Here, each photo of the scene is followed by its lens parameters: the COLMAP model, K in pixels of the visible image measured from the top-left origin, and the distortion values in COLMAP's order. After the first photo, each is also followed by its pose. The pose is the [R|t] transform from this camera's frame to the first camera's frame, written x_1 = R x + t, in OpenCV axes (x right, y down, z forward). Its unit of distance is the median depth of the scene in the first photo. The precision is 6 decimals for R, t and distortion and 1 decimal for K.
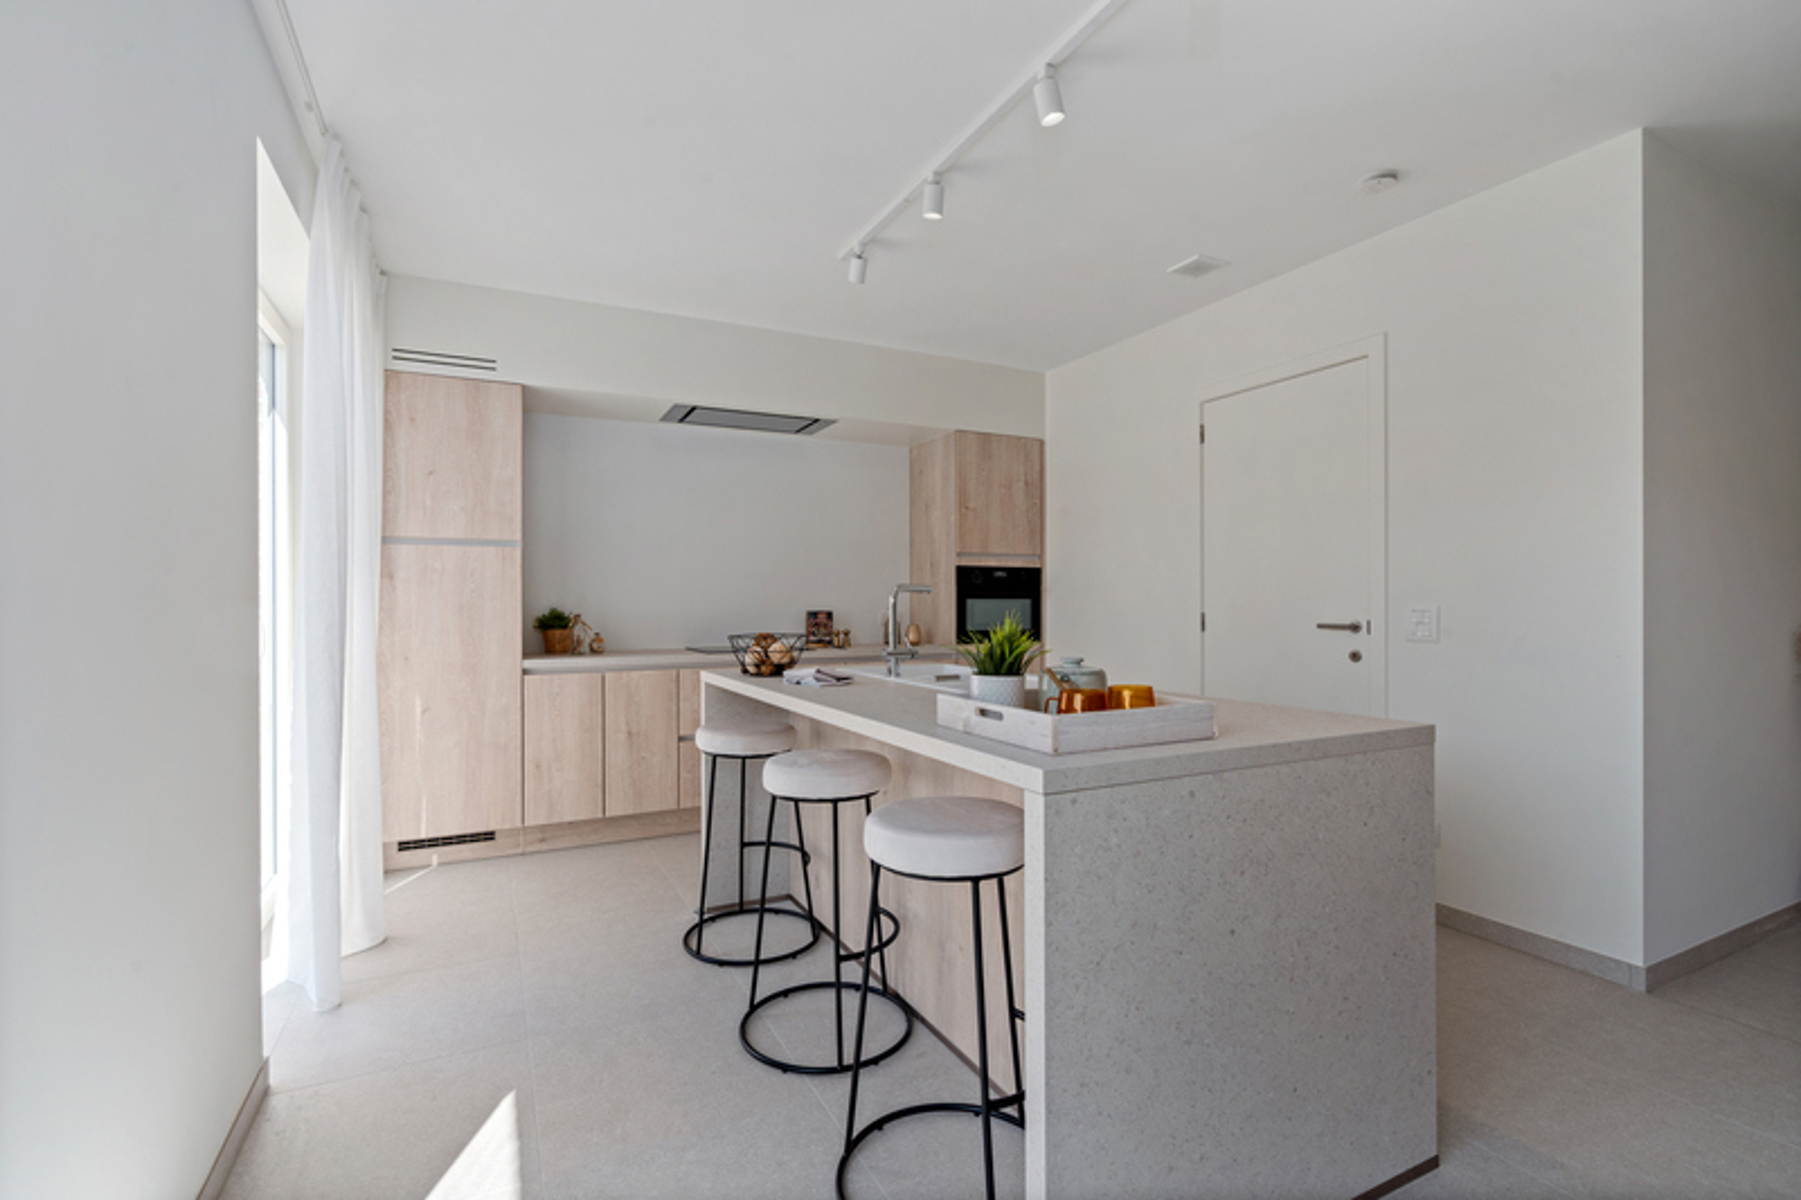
lens RADIAL K [[813.1, 0, 898.5], [0, 813.1, 600.9], [0, 0, 1]] dist [0.001725, 0.000129]
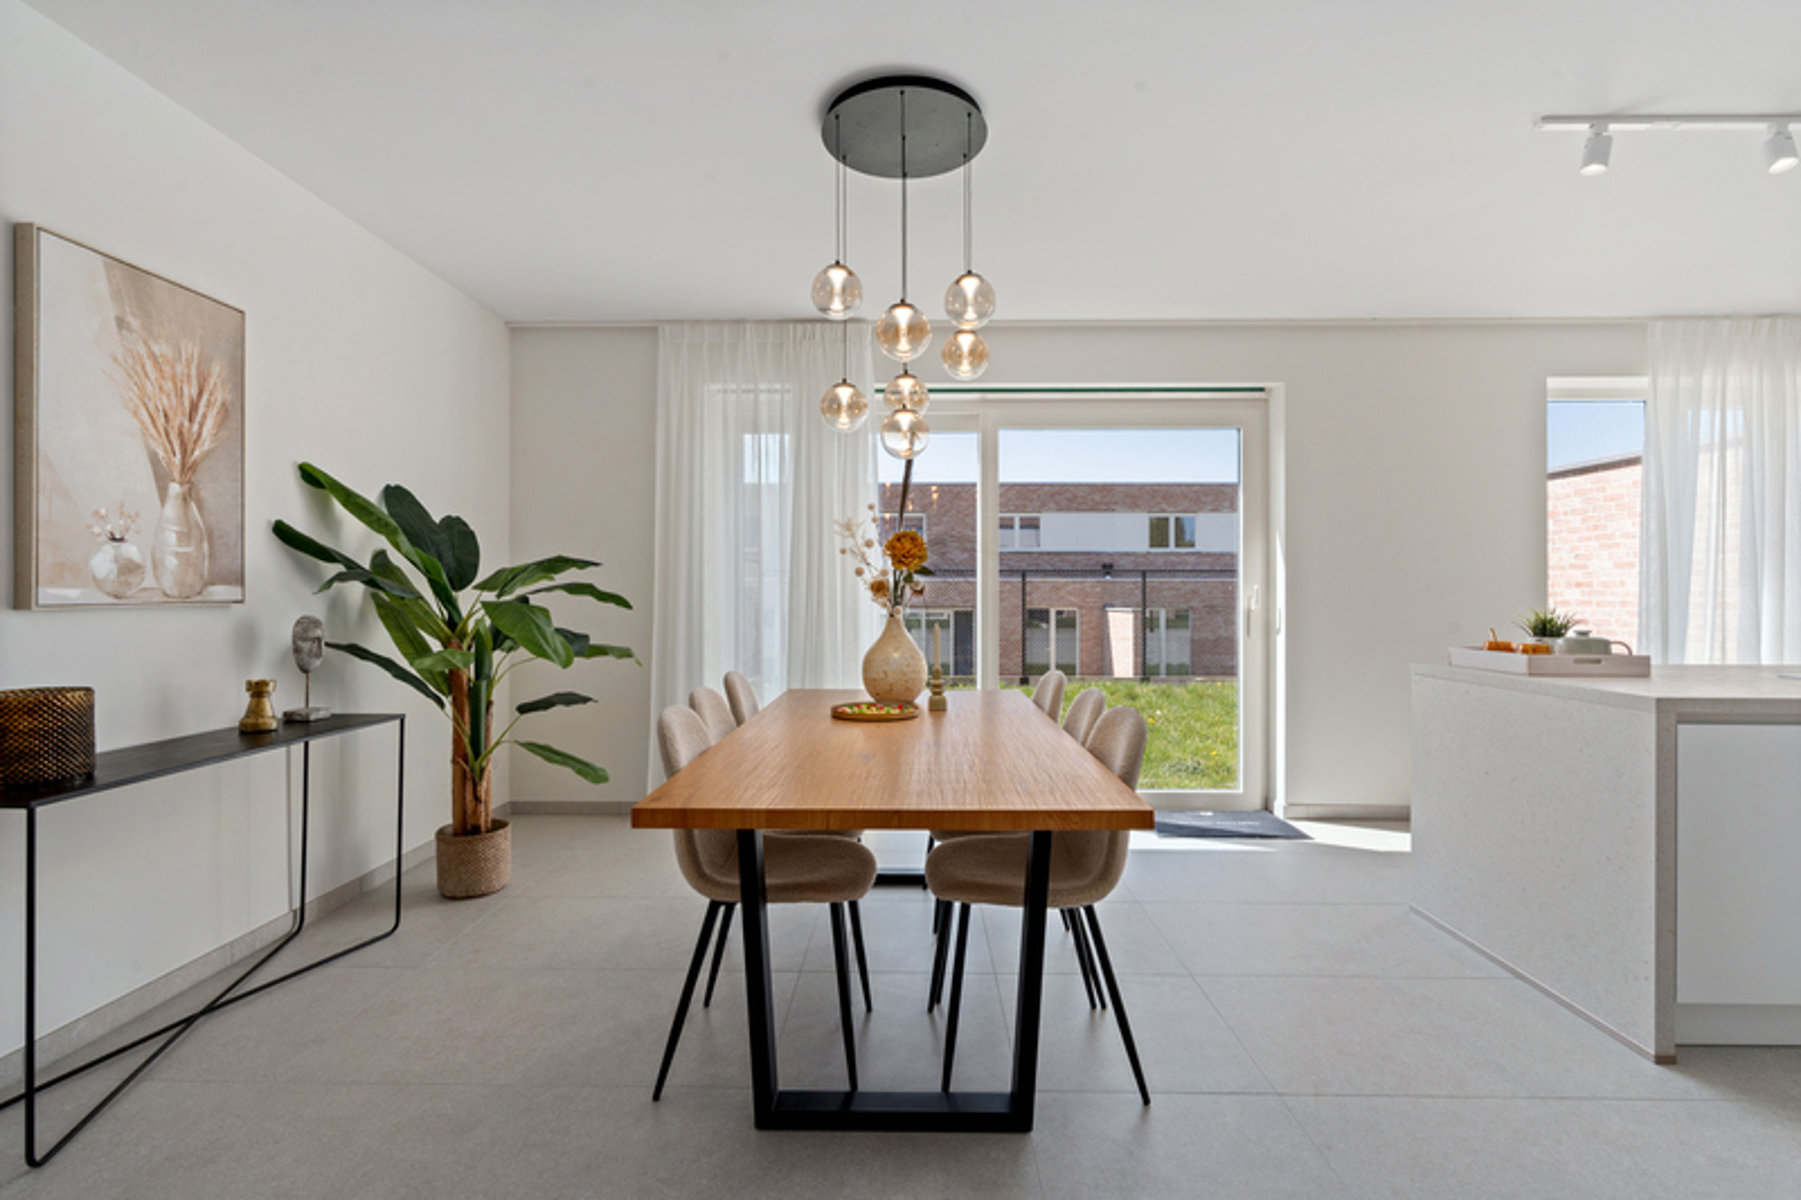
lens RADIAL K [[813.1, 0, 891.8], [0, 813.1, 598.0], [0, 0, 1]] dist [0.001725, 0.000129]
pose [[-0.472243, 0.006863, -0.881442, 2.440626], [0.004363, 0.999976, 0.005449, -0.005977], [0.881458, -0.001273, -0.472261, 0.621783]]
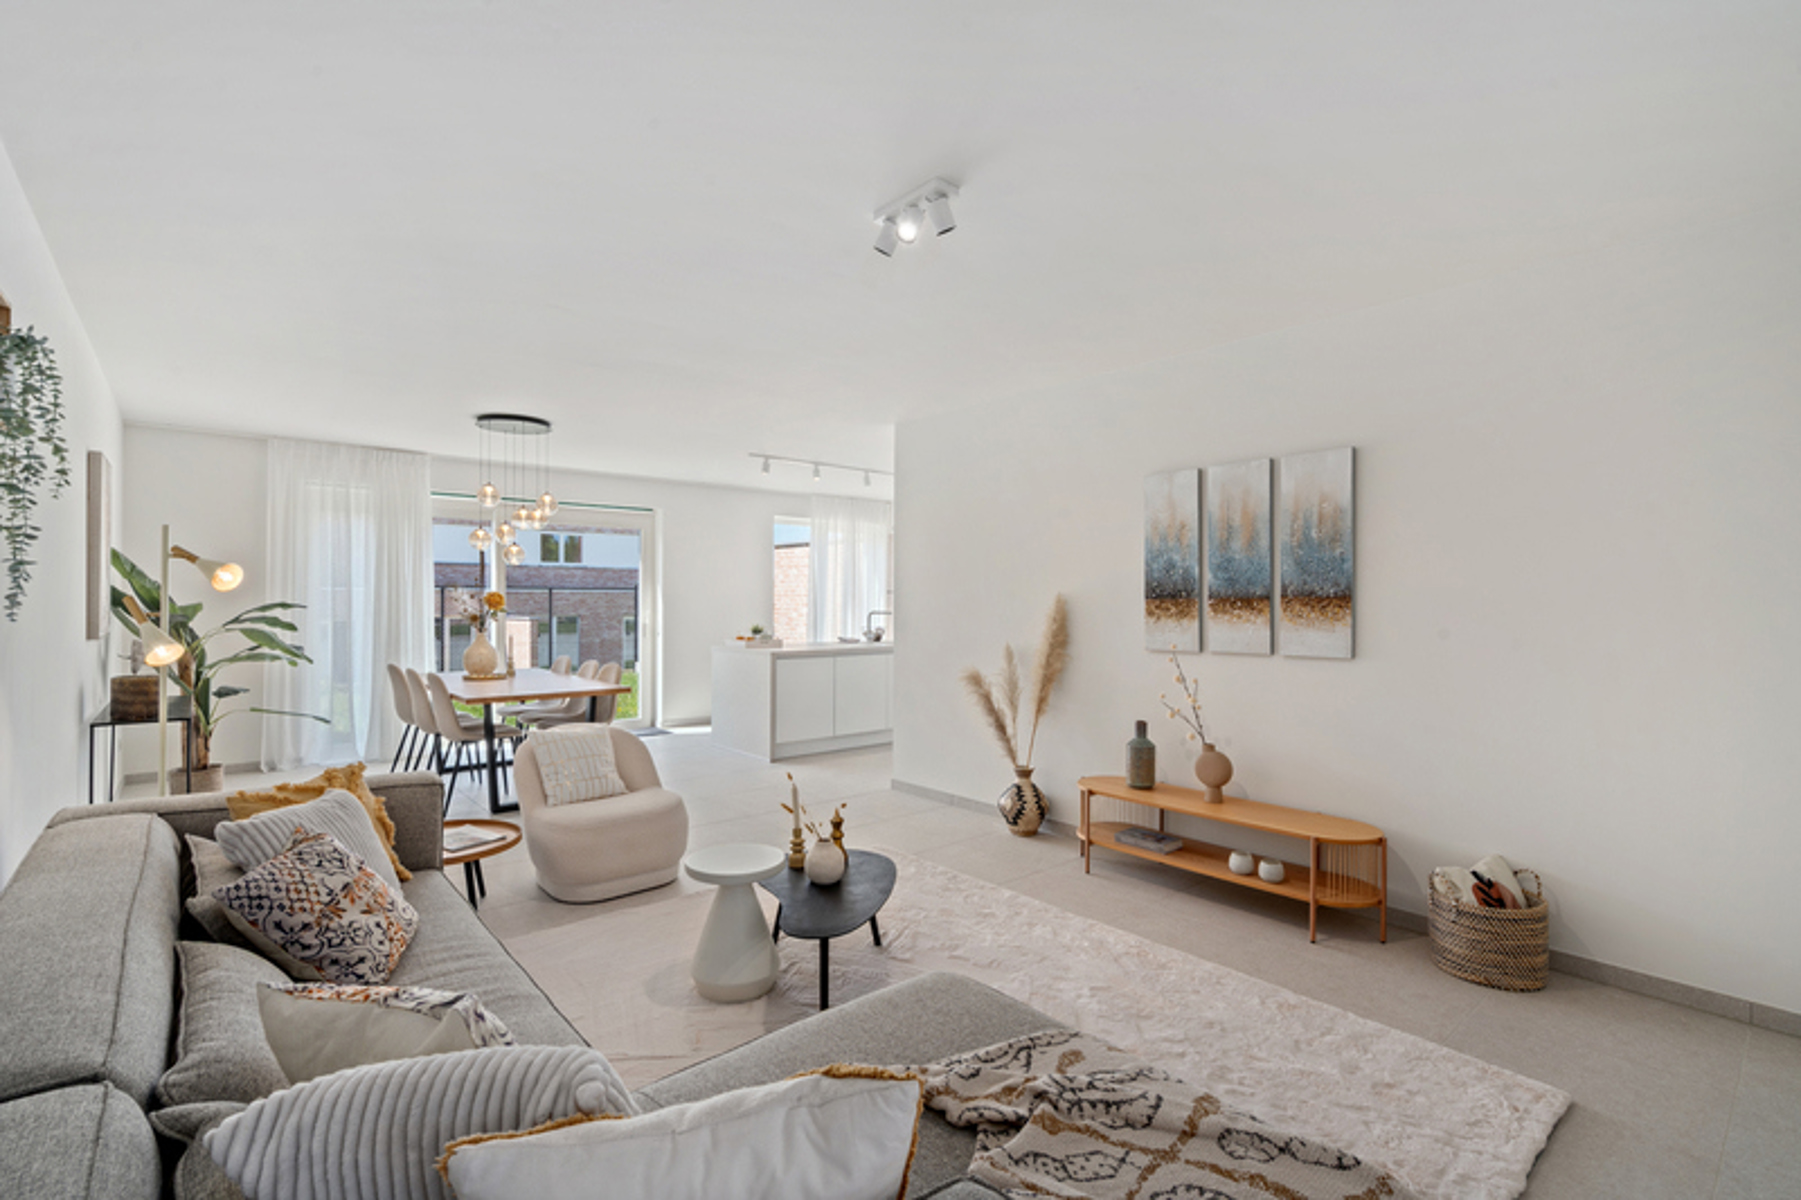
lens RADIAL K [[813.1, 0, 896.0], [0, 813.1, 597.3], [0, 0, 1]] dist [0.001725, 0.000129]
pose [[0.248441, 0.001209, -0.968646, 4.939750], [-0.003162, 0.999995, 0.000437, -0.121286], [0.968642, 0.002954, 0.248444, 0.655274]]
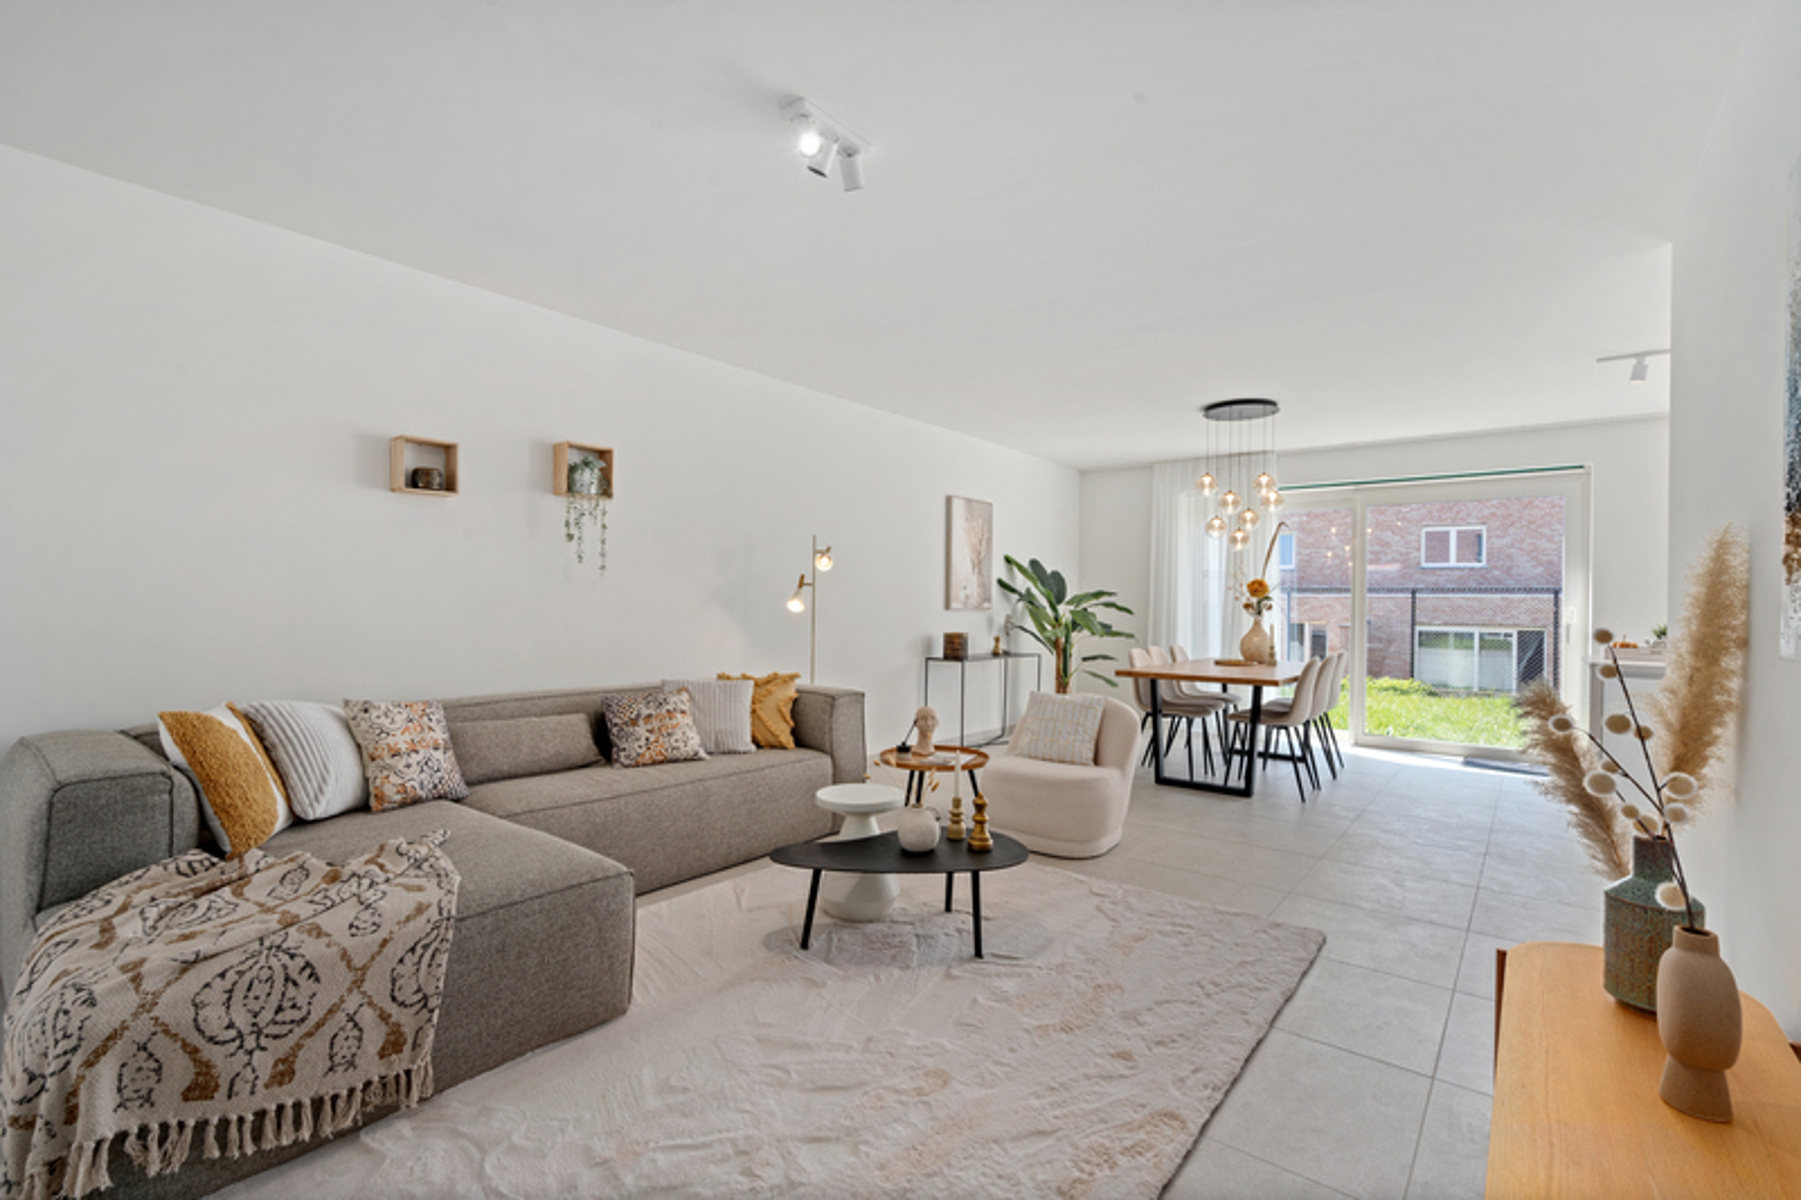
lens RADIAL K [[813.1, 0, 902.1], [0, 813.1, 601.0], [0, 0, 1]] dist [0.001725, 0.000129]
pose [[-0.906515, -0.010363, -0.422046, 3.915344], [-0.009379, 0.999946, -0.004408, -0.011977], [0.422069, -0.000038, -0.906564, 2.518643]]
